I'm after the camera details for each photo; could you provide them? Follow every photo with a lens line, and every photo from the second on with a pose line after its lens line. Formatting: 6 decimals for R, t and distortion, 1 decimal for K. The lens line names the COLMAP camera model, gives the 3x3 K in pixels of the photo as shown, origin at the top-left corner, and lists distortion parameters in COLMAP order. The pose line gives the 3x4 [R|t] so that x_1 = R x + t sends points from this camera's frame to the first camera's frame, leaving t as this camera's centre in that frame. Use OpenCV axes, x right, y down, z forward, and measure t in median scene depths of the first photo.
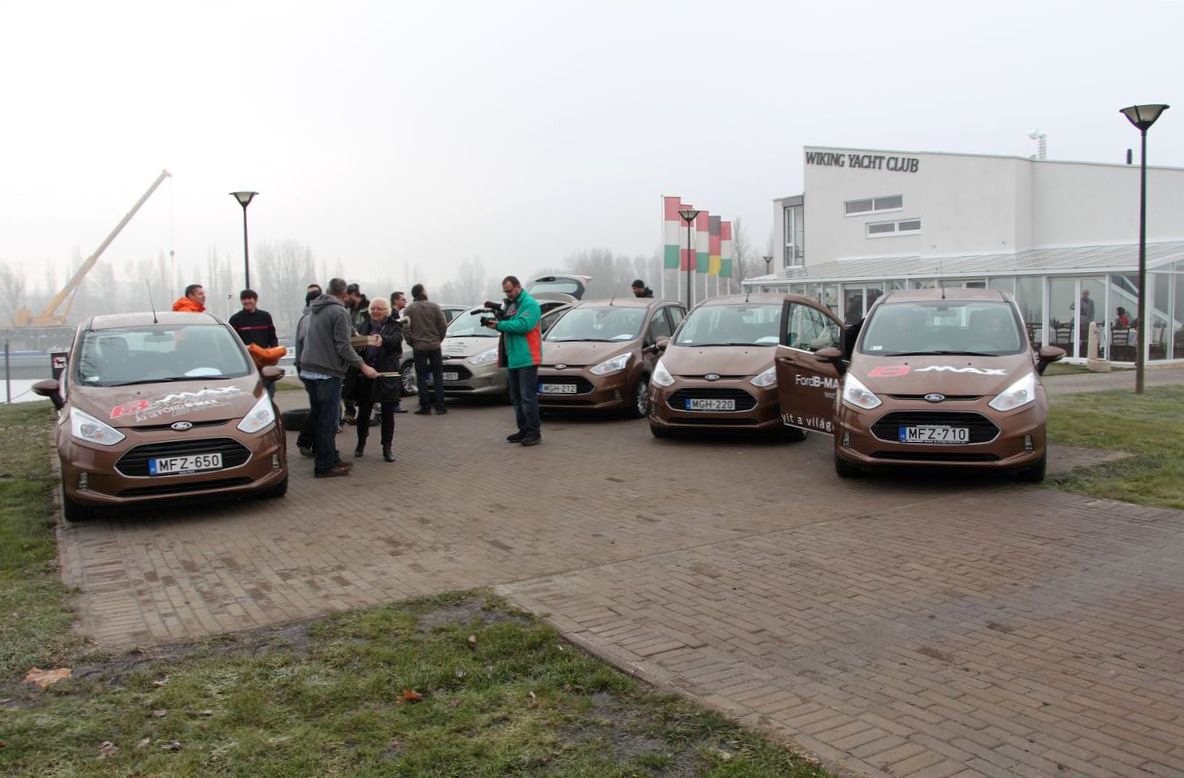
lens RADIAL K [[1128.9, 0, 592.0], [0, 1128.9, 389.0], [0, 0, 1]] dist [-0.203329, -0.000255]
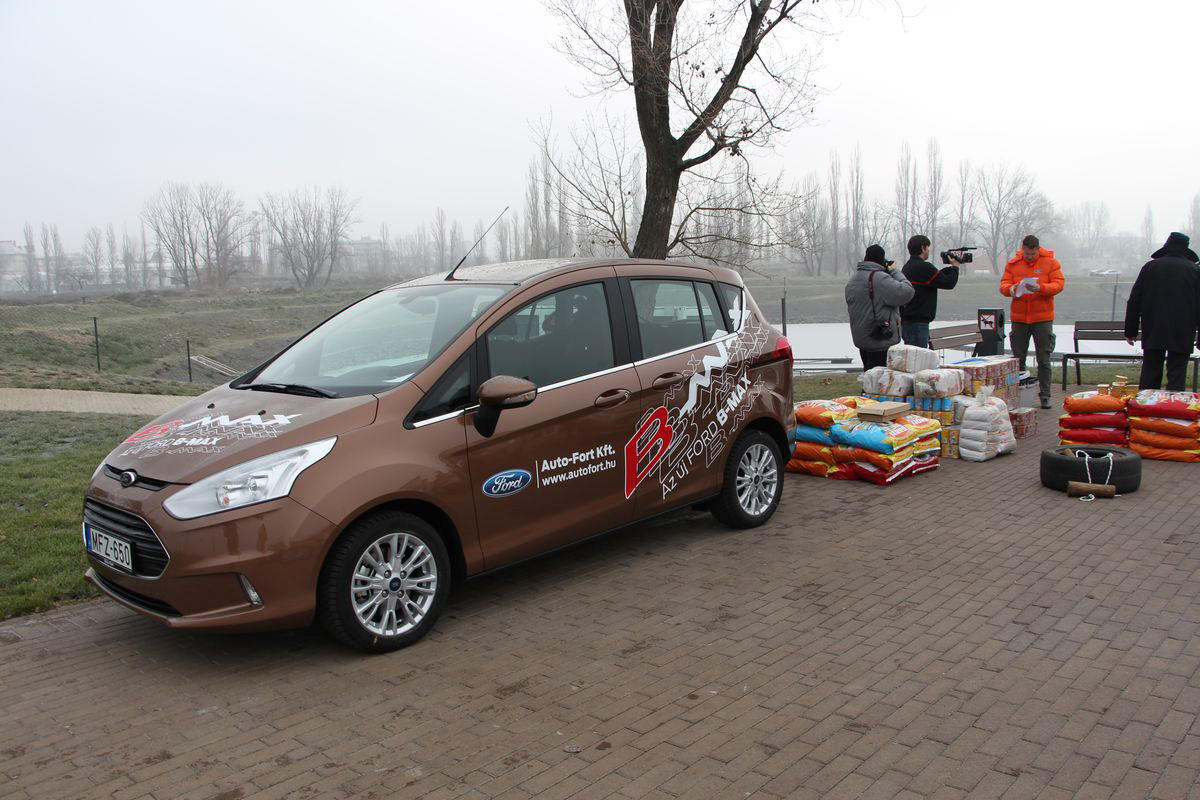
lens RADIAL K [[988.0, 0, 609.1], [0, 988.0, 403.9], [0, 0, 1]] dist [-0.187016, 0.169035]
pose [[0.317952, 0.133239, -0.938698, 0.089198], [-0.054229, 0.991011, 0.122296, -0.045288], [0.946555, 0.012021, 0.322319, 0.647843]]
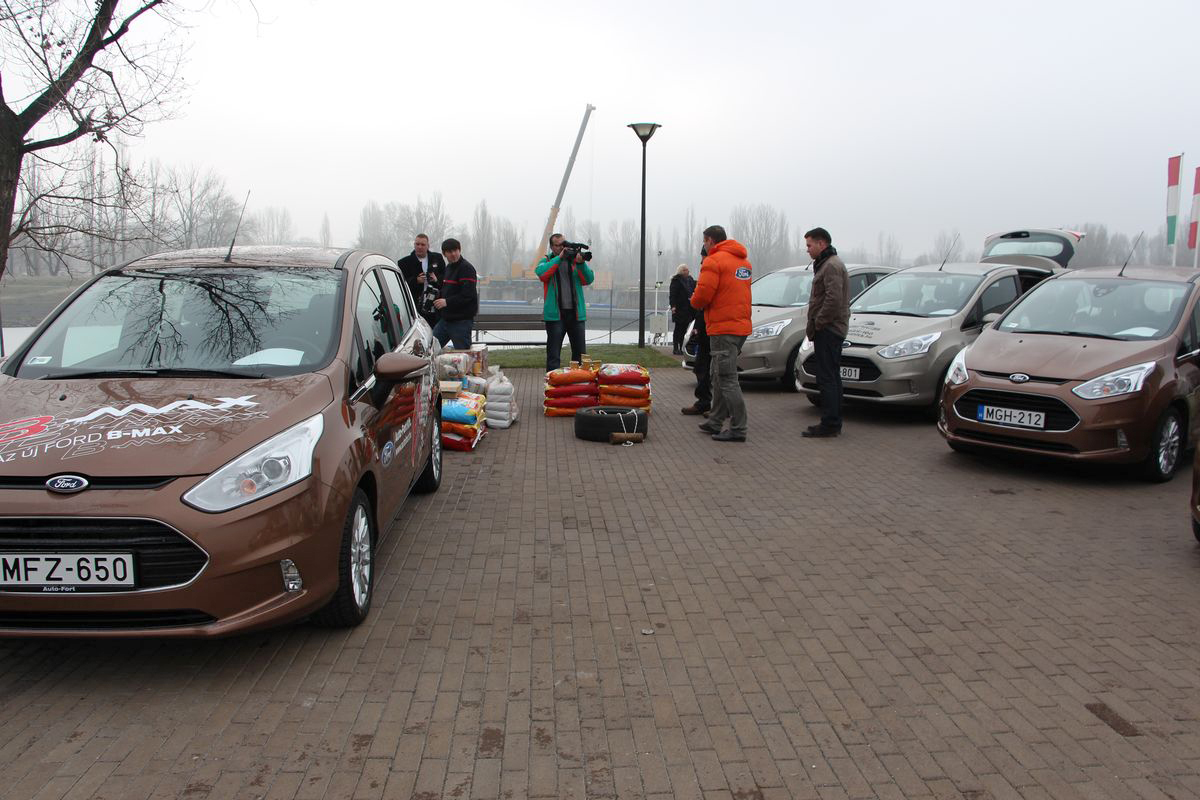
lens RADIAL K [[988.0, 0, 609.1], [0, 988.0, 403.9], [0, 0, 1]] dist [-0.187016, 0.169035]
pose [[0.897791, 0.090698, -0.430981, -0.003764], [-0.067118, 0.995312, 0.069643, -0.025094], [0.435277, -0.033599, 0.899670, 0.450617]]
